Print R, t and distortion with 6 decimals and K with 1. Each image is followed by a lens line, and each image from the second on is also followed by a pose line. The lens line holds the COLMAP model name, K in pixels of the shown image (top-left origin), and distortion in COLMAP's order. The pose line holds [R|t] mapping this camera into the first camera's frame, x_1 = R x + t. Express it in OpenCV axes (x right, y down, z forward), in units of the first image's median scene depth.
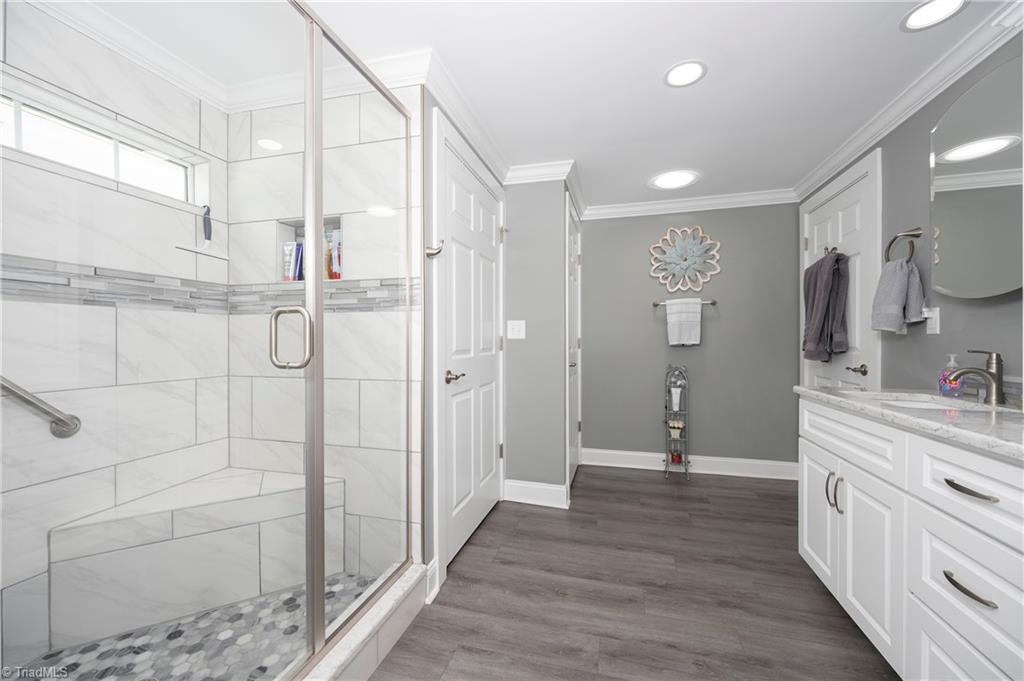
lens RADIAL K [[402.6, 0, 513.3], [0, 402.6, 343.9], [0, 0, 1]] dist [0.004235, -0.000149]
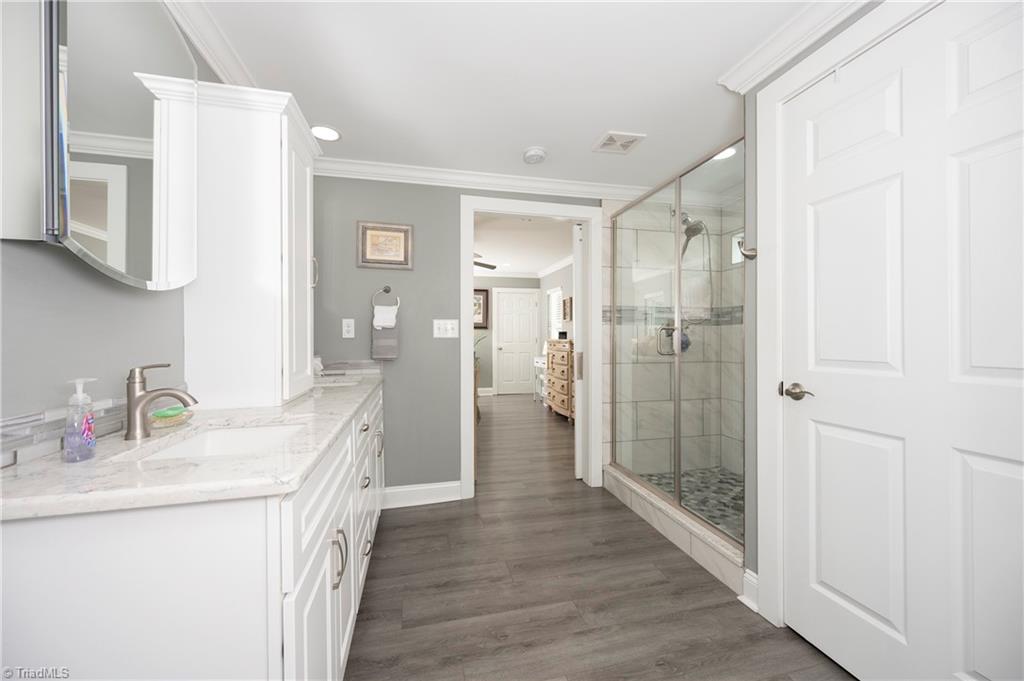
lens RADIAL K [[402.6, 0, 513.9], [0, 402.6, 338.8], [0, 0, 1]] dist [0.004235, -0.000149]
pose [[-0.876989, 0.004258, -0.480492, 0.855763], [0.000832, 0.999973, 0.007342, -0.031250], [0.480511, 0.006039, -0.876968, 1.759211]]
